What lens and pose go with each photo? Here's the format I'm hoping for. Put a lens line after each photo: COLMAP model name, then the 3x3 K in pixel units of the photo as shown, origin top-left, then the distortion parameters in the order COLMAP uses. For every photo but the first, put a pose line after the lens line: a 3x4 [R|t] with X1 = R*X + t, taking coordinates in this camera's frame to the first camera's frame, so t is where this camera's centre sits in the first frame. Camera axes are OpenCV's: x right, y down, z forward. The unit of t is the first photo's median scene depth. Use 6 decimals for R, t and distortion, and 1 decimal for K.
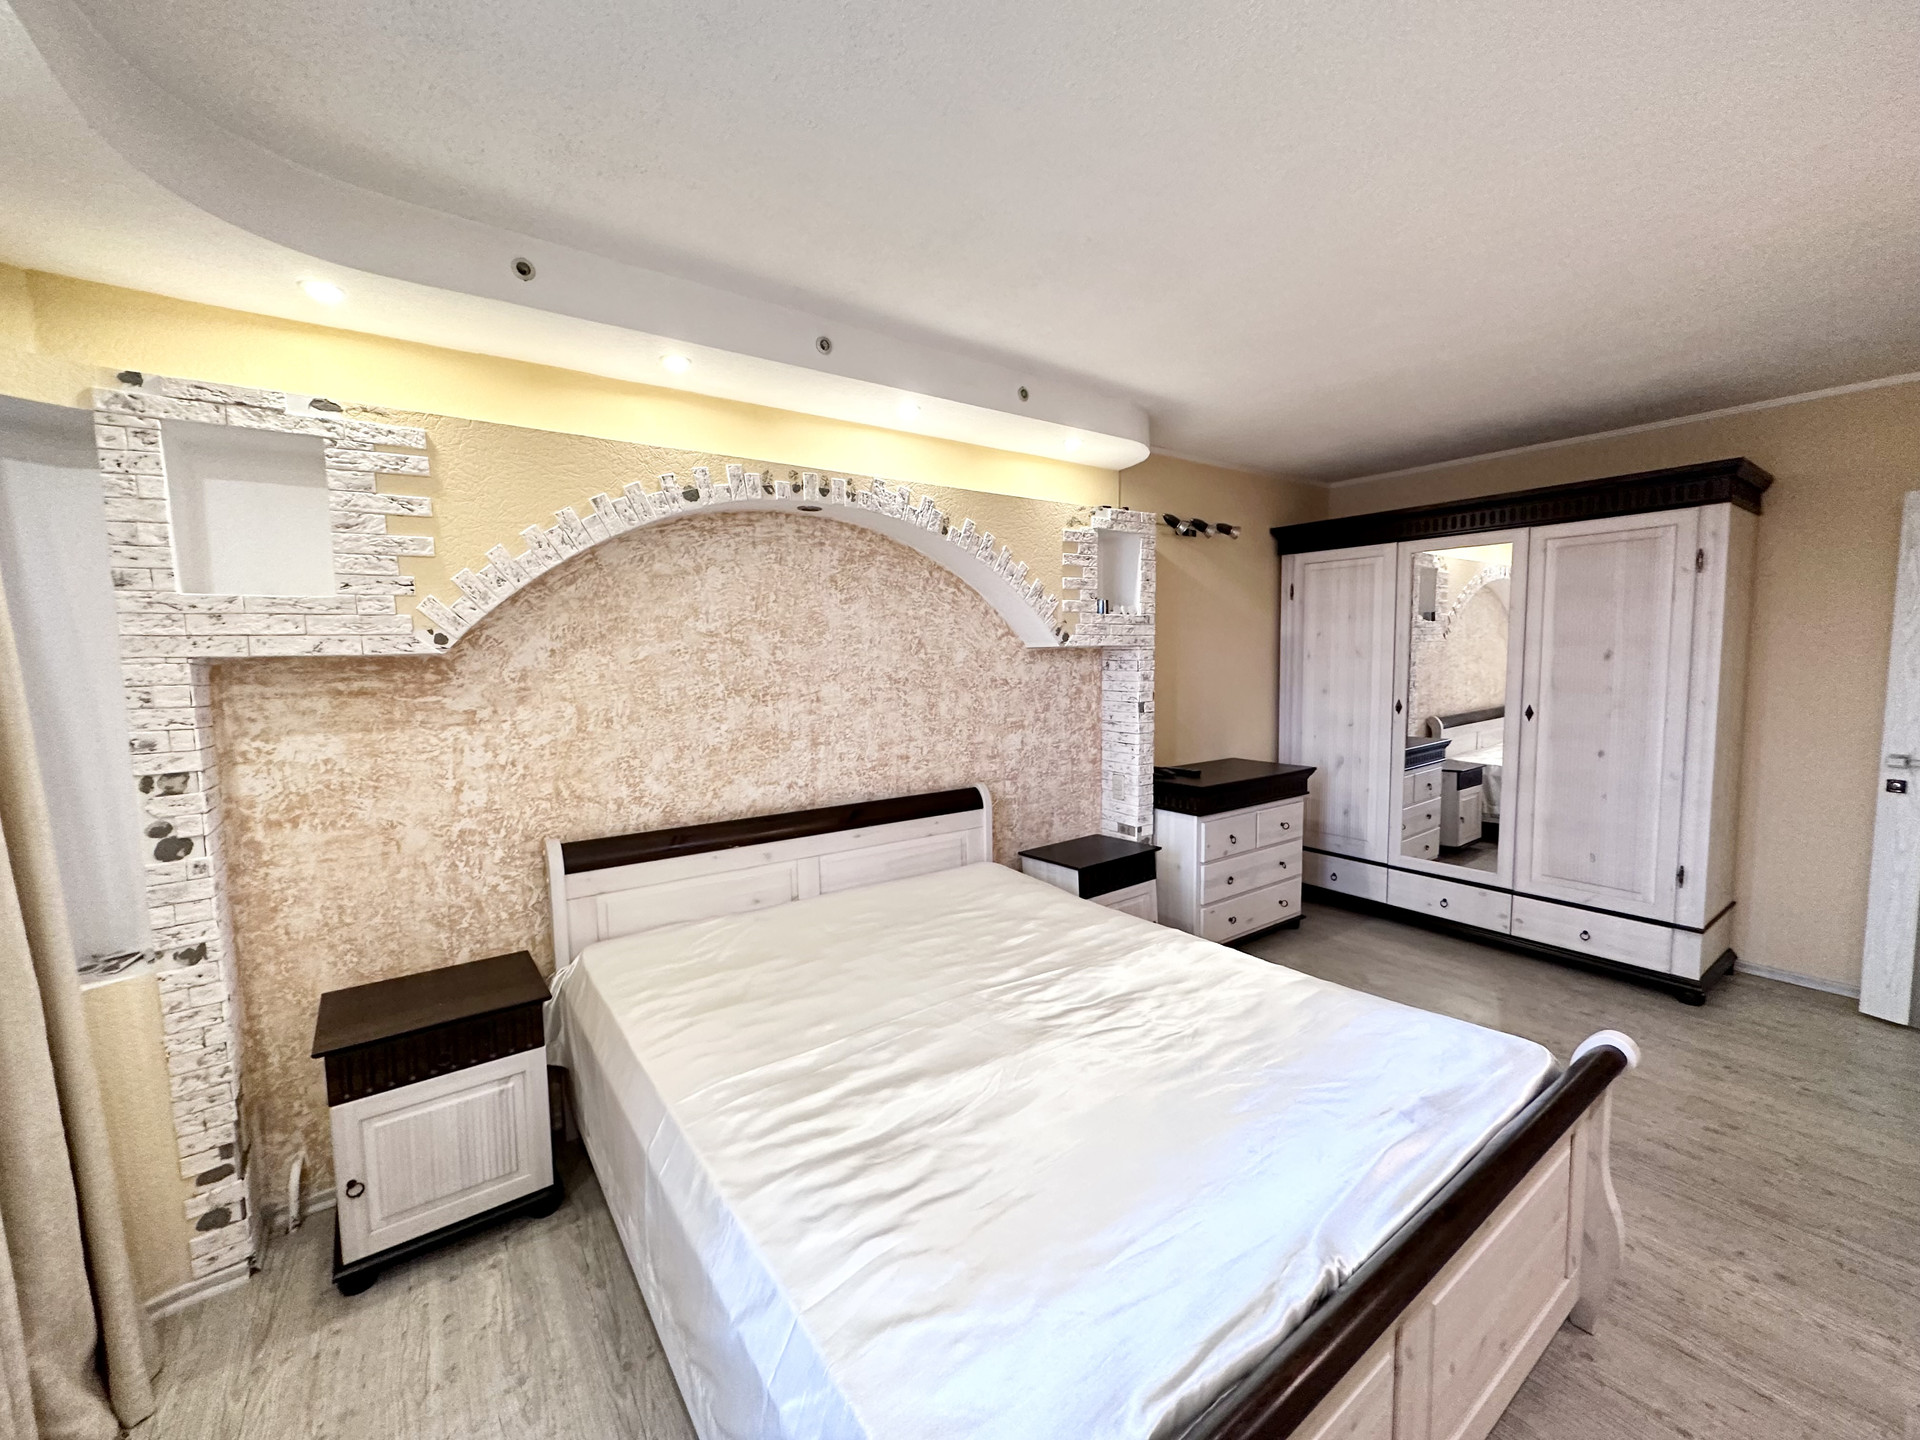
lens RADIAL K [[769.6, 0, 958.4], [0, 769.6, 722.1], [0, 0, 1]] dist [-0.001238, -0.000031]
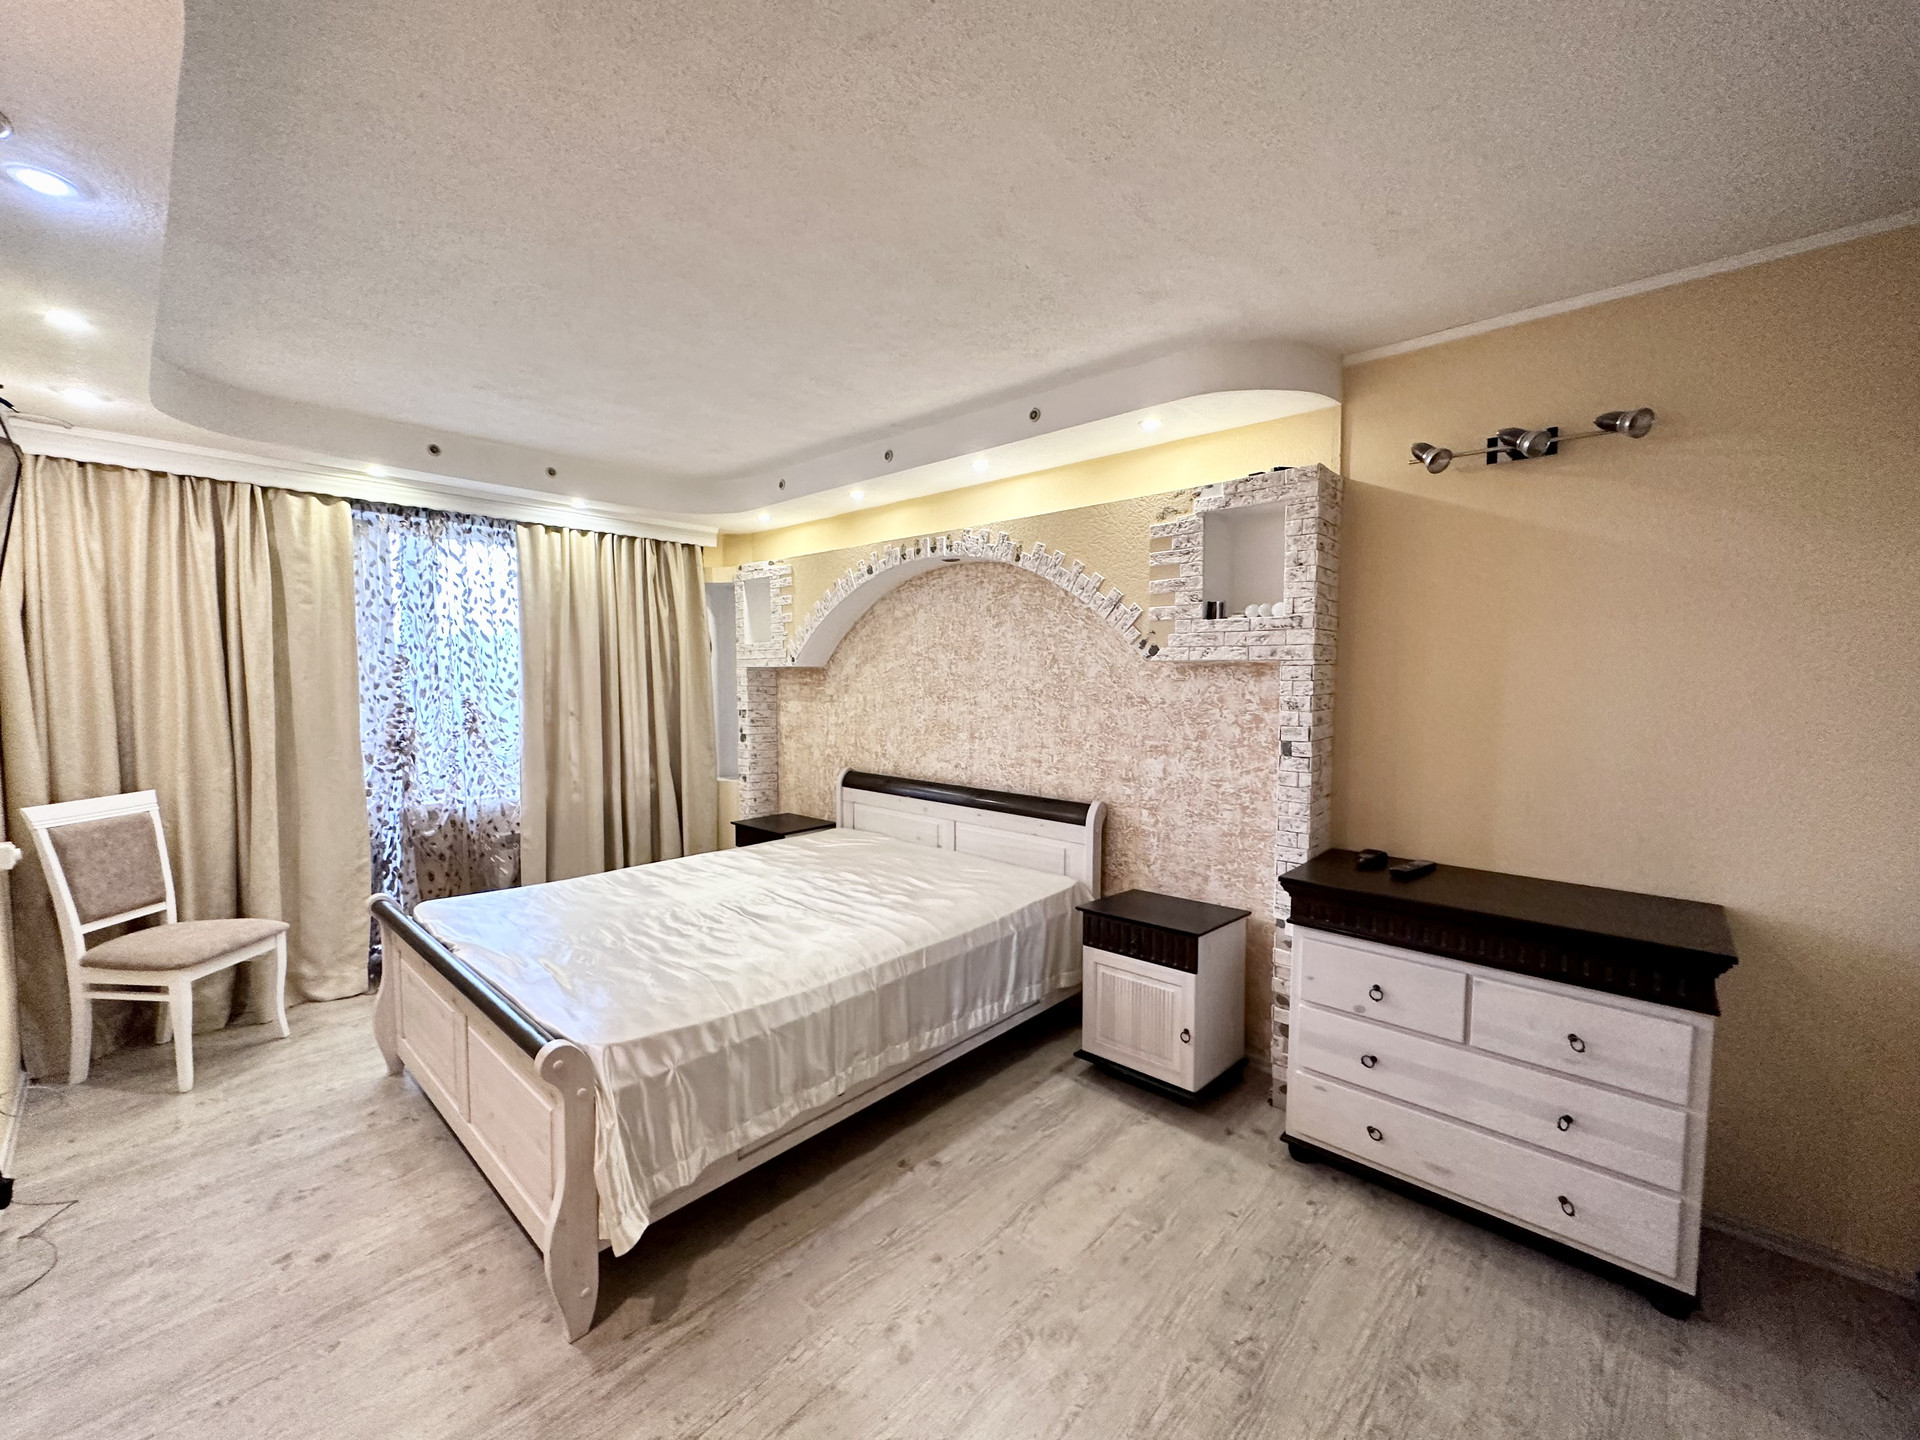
lens RADIAL K [[769.6, 0, 956.7], [0, 769.6, 720.2], [0, 0, 1]] dist [-0.001238, -0.000031]
pose [[0.199294, 0.073789, -0.977158, 1.029016], [-0.090372, 0.994295, 0.056651, -0.068365], [0.975764, 0.077018, 0.204825, 0.679728]]
